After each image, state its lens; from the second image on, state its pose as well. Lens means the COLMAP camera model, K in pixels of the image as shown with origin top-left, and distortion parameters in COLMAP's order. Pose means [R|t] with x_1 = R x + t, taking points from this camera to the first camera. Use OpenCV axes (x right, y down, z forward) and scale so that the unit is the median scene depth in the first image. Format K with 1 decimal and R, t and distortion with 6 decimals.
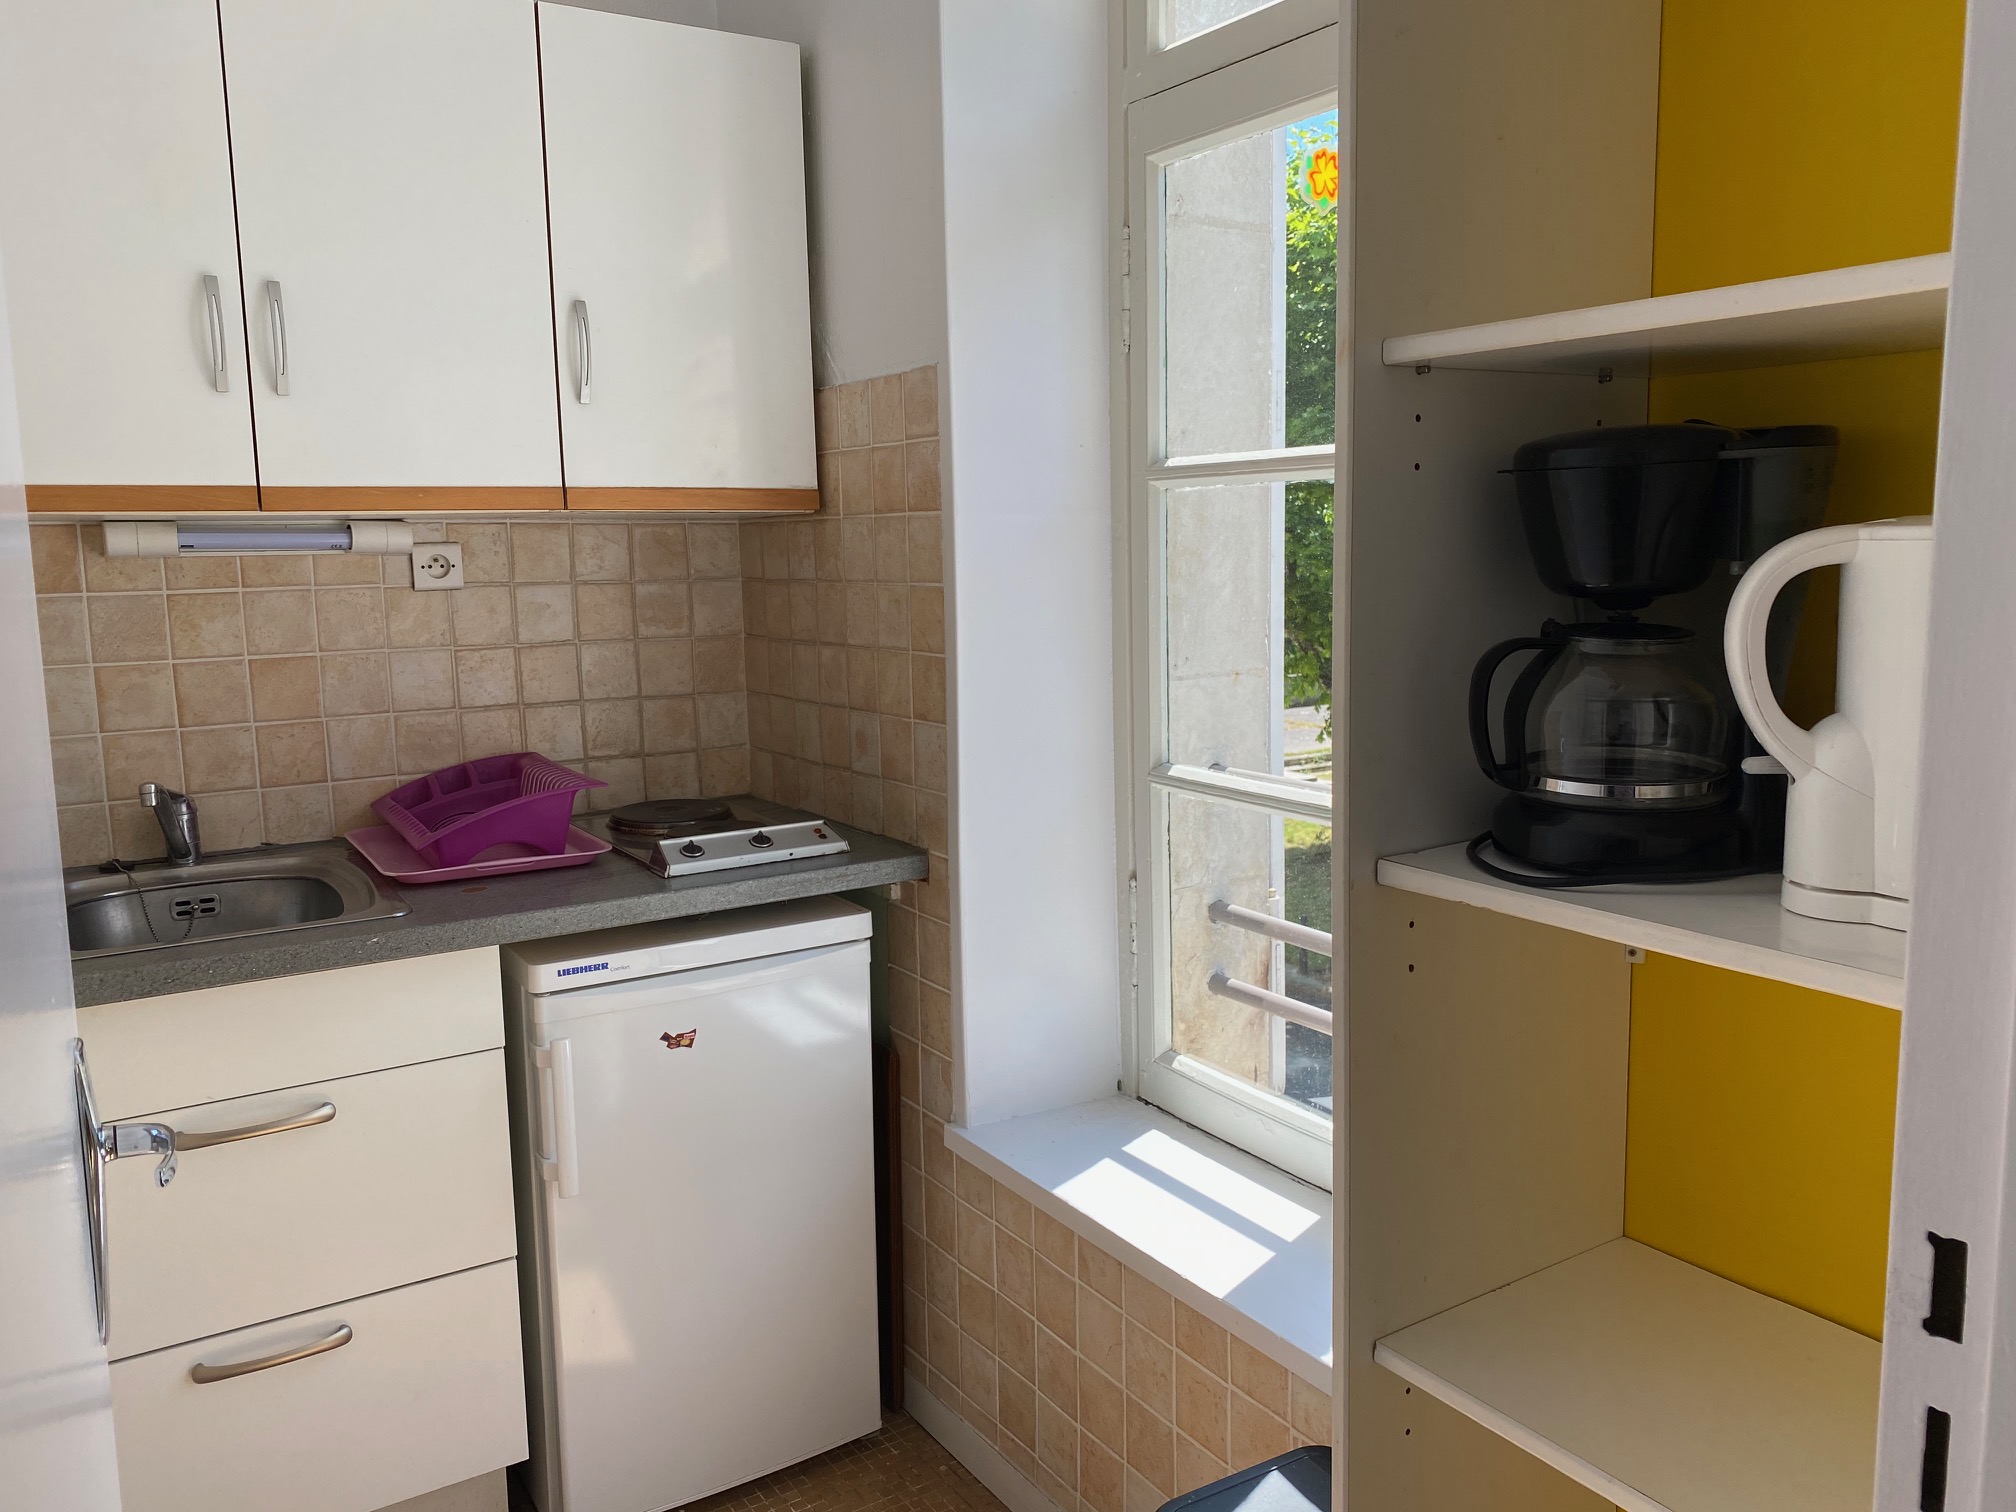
lens RADIAL K [[1518.0, 0, 1020.7], [0, 1518.0, 718.0], [0, 0, 1]] dist [0.005804, 0.005346]
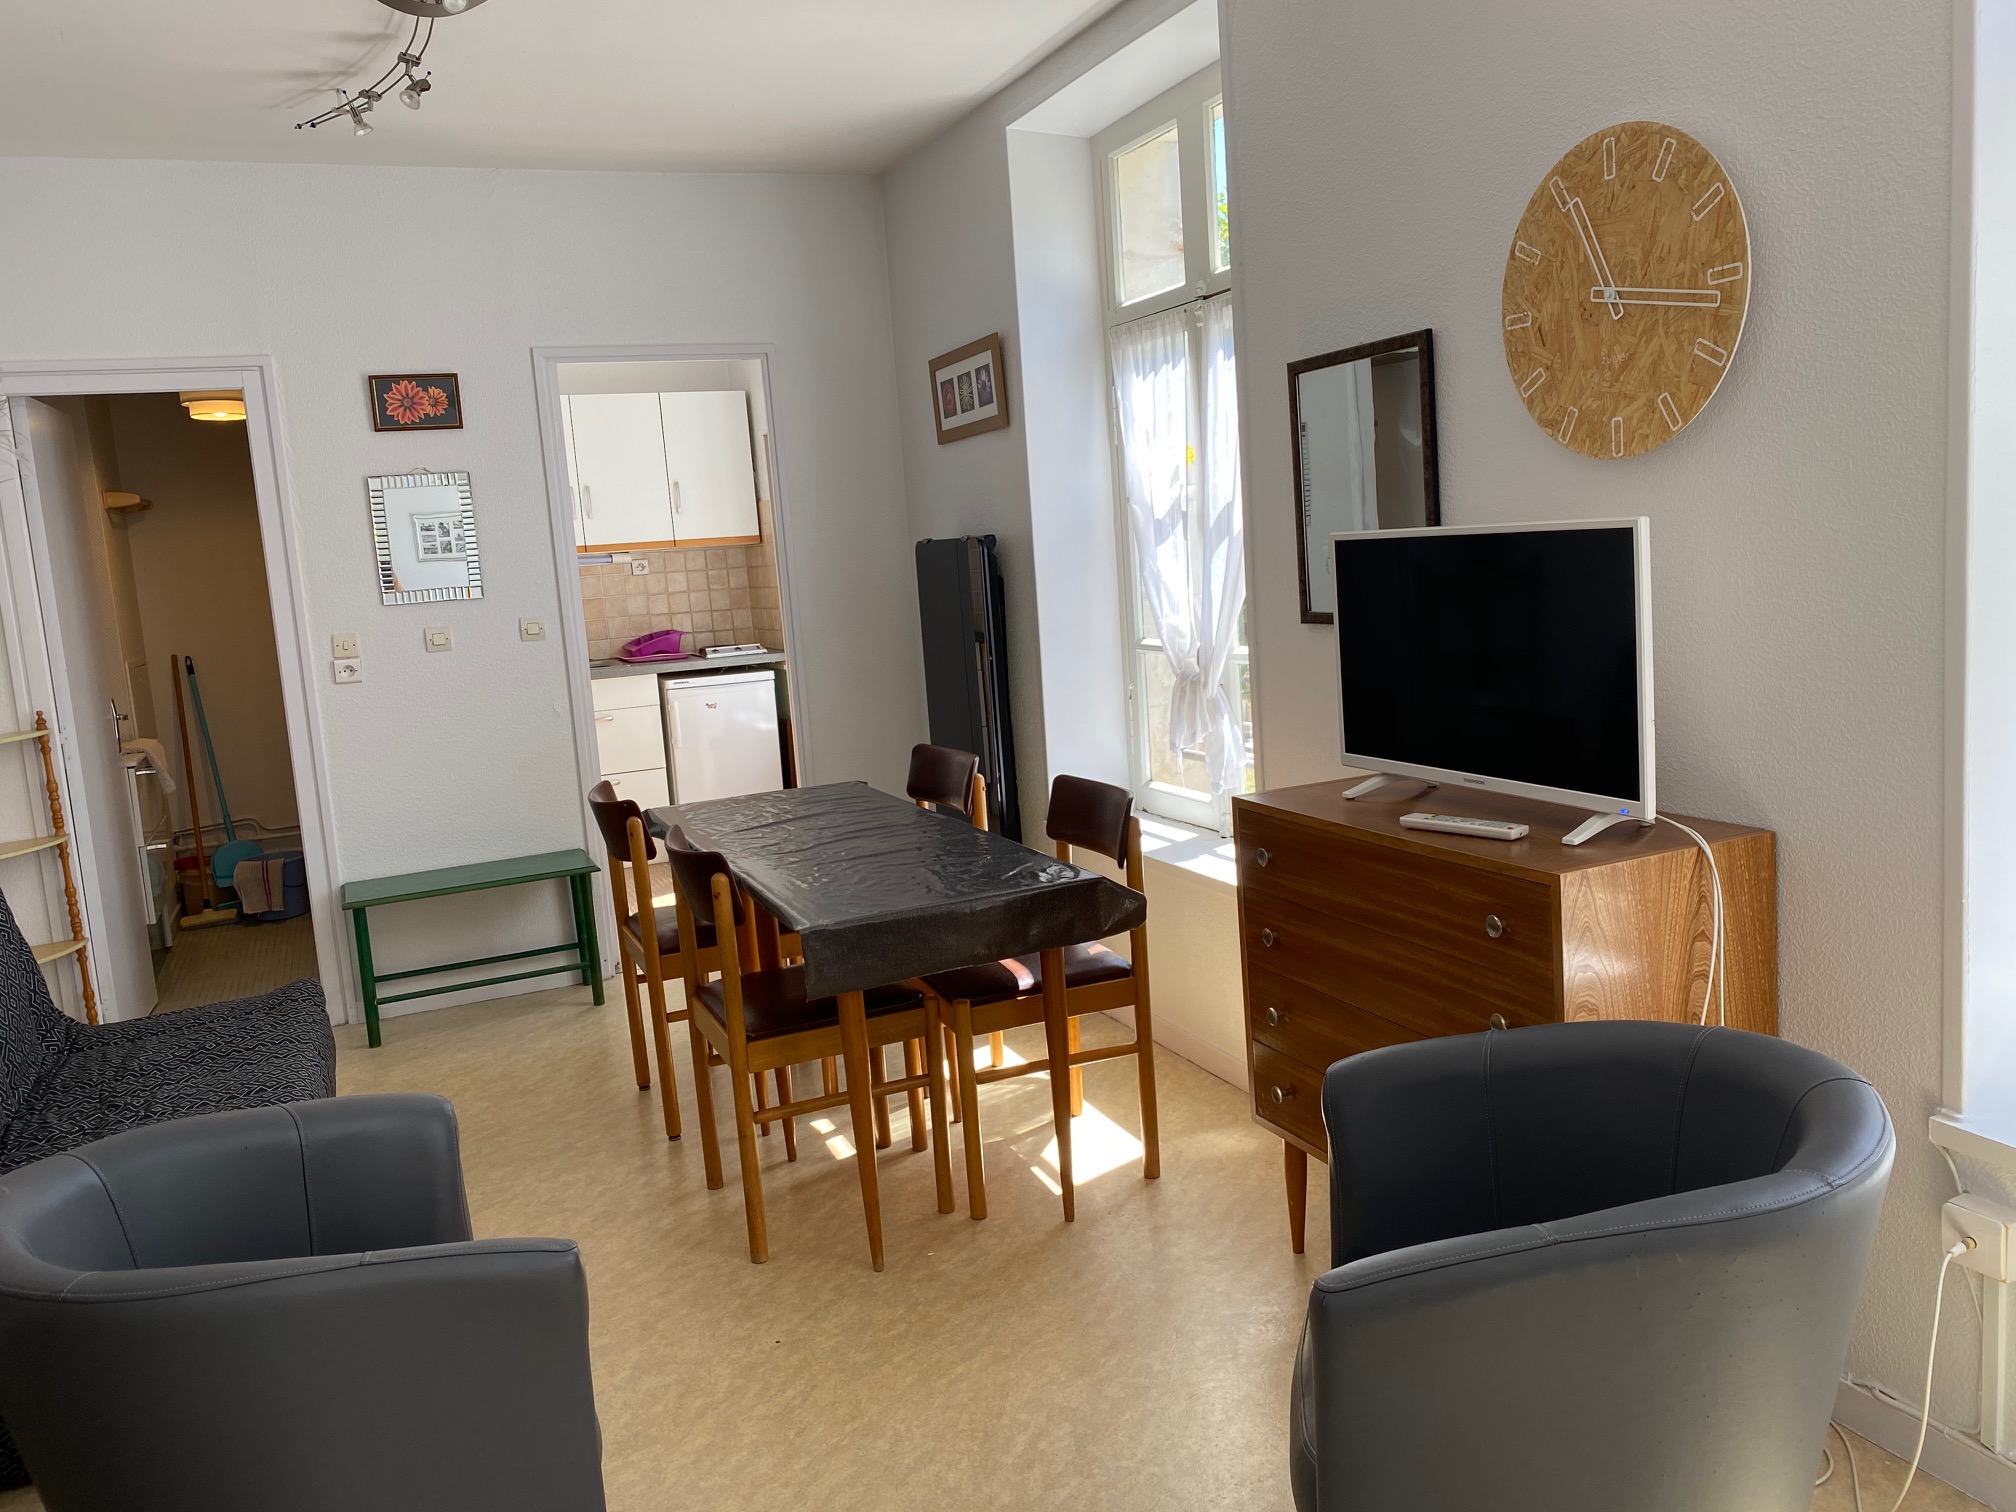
lens RADIAL K [[1518.0, 0, 1020.7], [0, 1518.0, 718.0], [0, 0, 1]] dist [0.005804, 0.005346]
pose [[0.986729, -0.029768, -0.159625, 0.822673], [0.030548, 0.999530, 0.002435, 0.212604], [0.159478, -0.007279, 0.987175, -1.832909]]
